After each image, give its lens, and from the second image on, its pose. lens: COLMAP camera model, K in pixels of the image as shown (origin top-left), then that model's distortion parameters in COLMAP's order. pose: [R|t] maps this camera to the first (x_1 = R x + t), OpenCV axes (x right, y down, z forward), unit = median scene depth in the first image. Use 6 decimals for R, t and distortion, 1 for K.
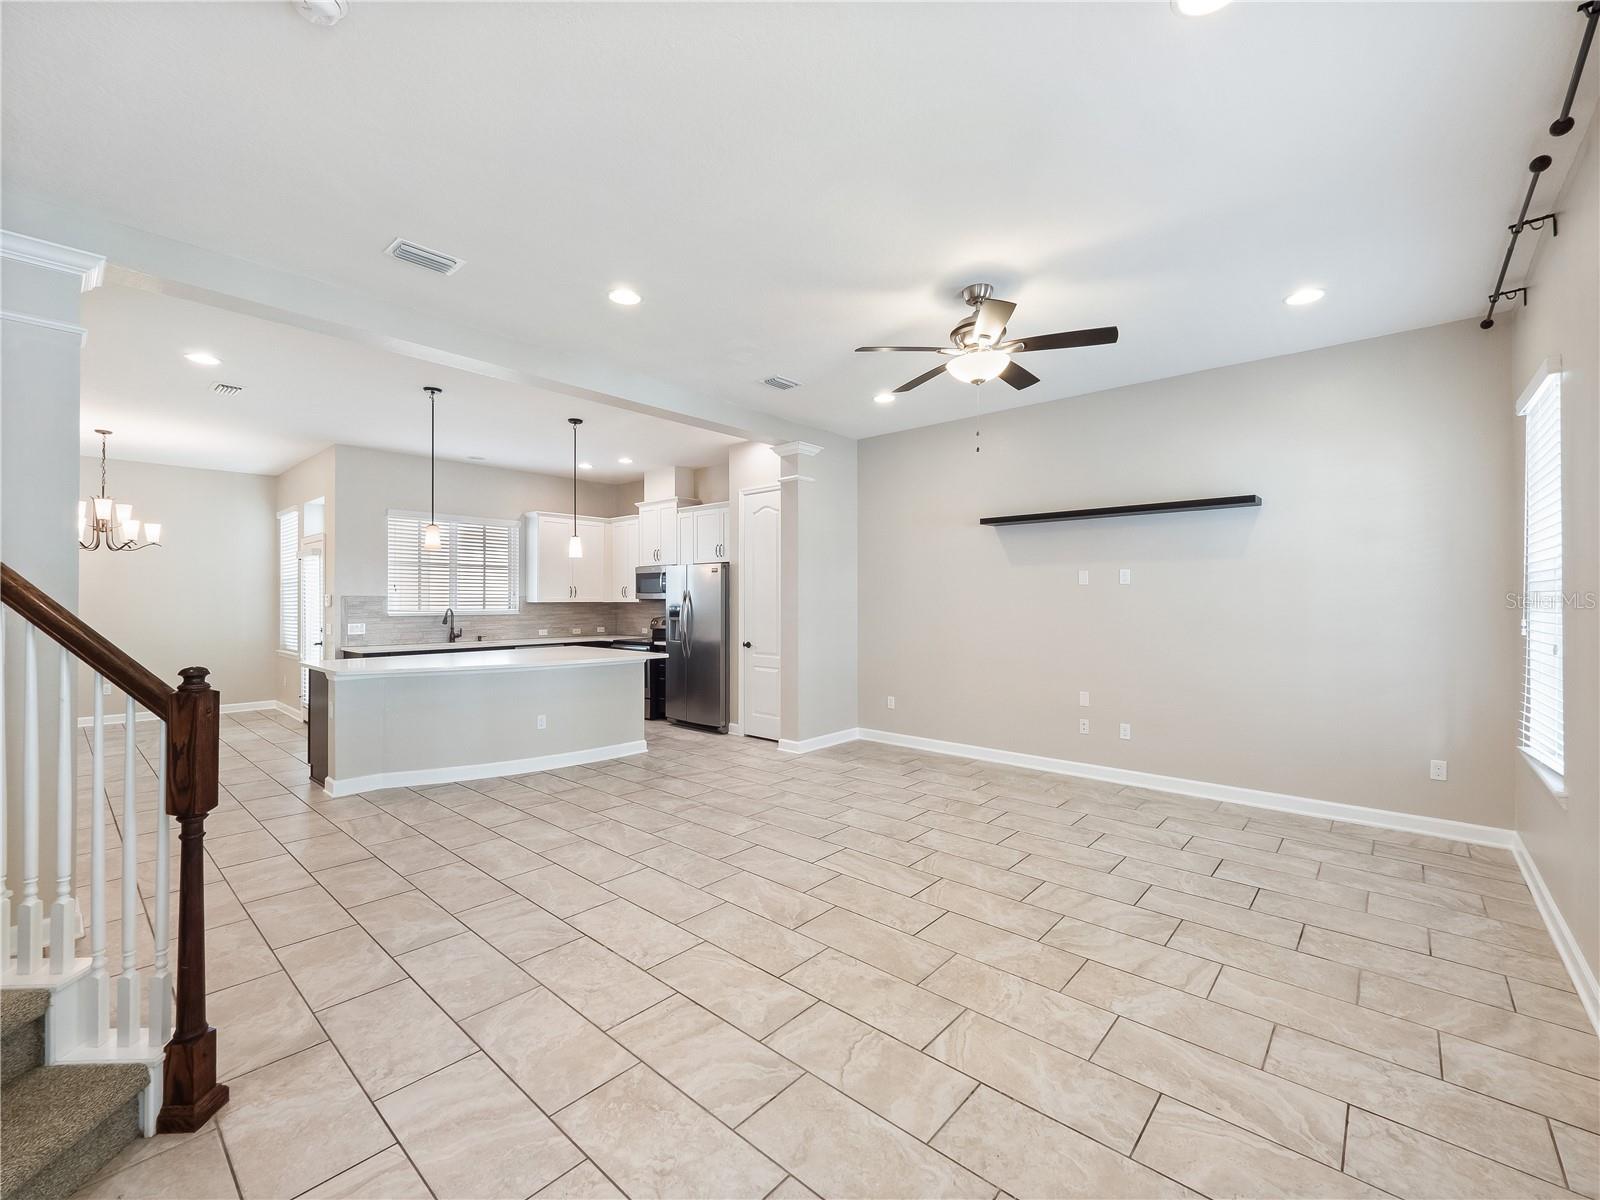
lens RADIAL K [[670.5, 0, 795.8], [0, 670.5, 591.7], [0, 0, 1]] dist [0.007667, -0.006313]
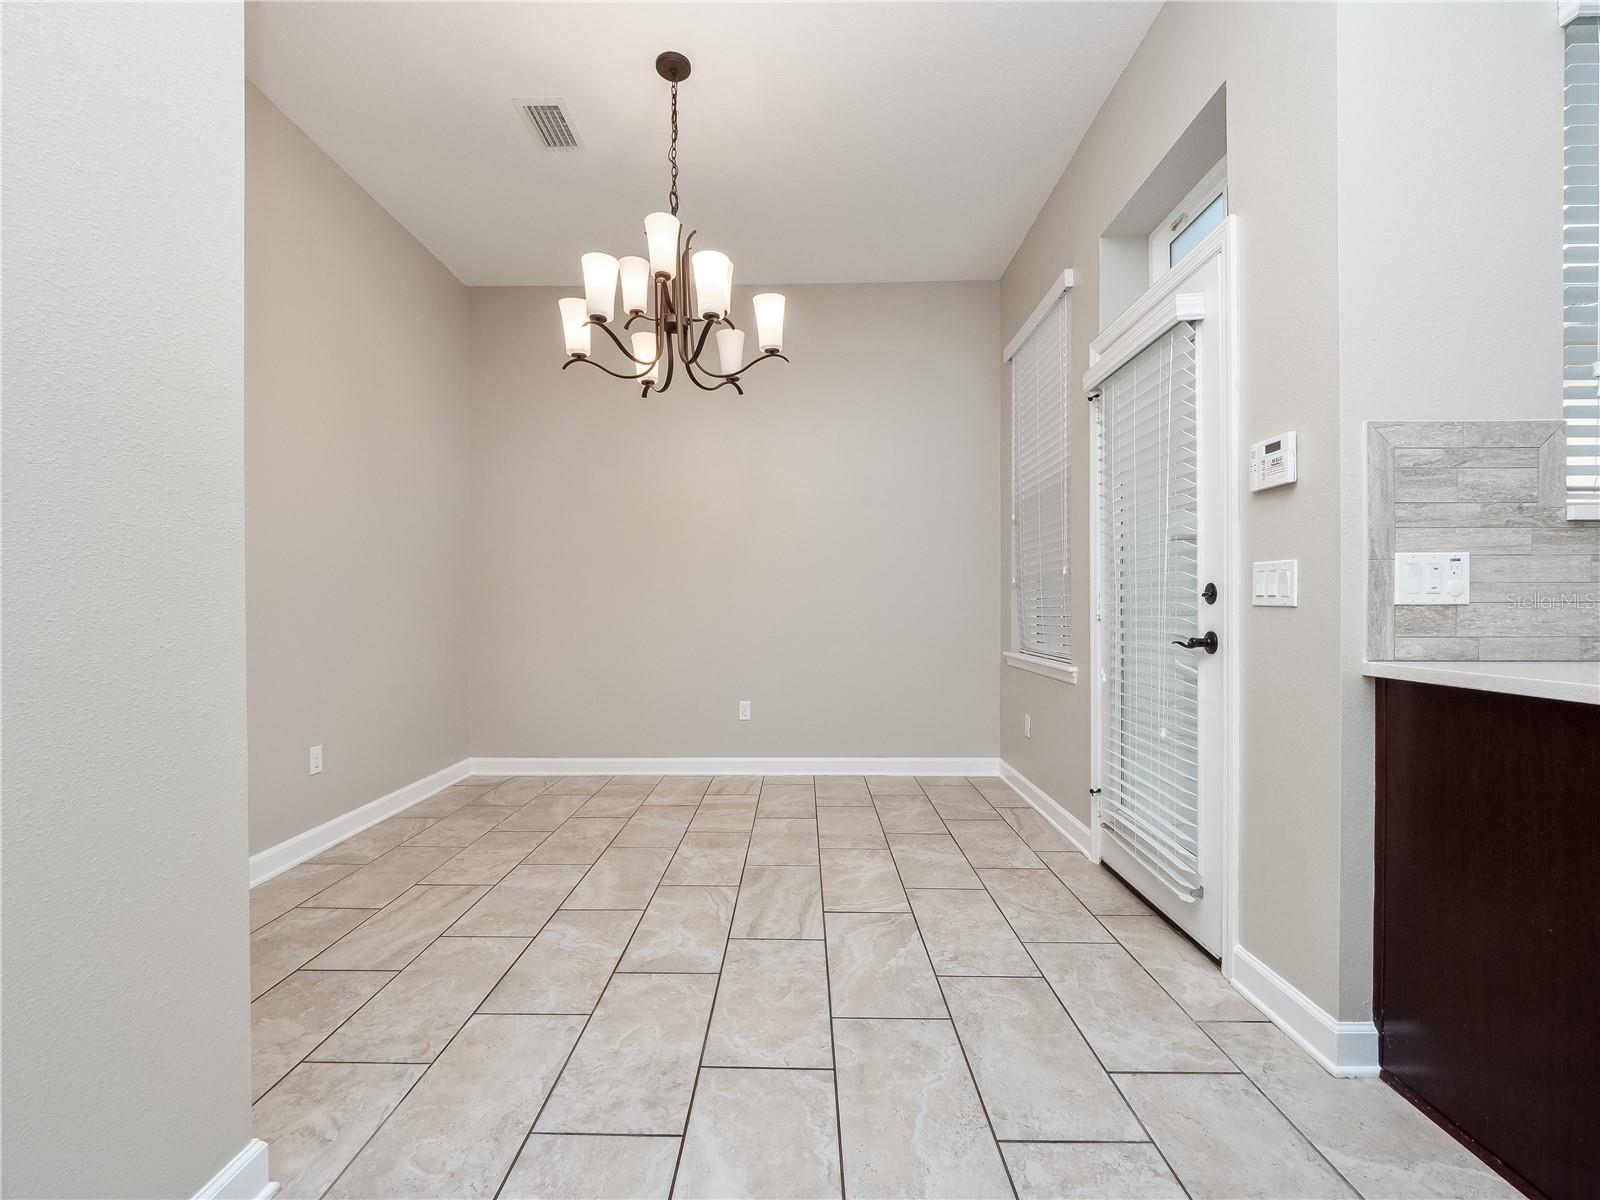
lens RADIAL K [[670.5, 0, 787.9], [0, 670.5, 611.7], [0, 0, 1]] dist [0.007667, -0.006313]
pose [[0.645661, 0.006120, -0.763600, -0.876653], [0.011180, 0.999785, 0.017466, 0.083694], [0.763542, -0.019814, 0.645454, 1.004902]]
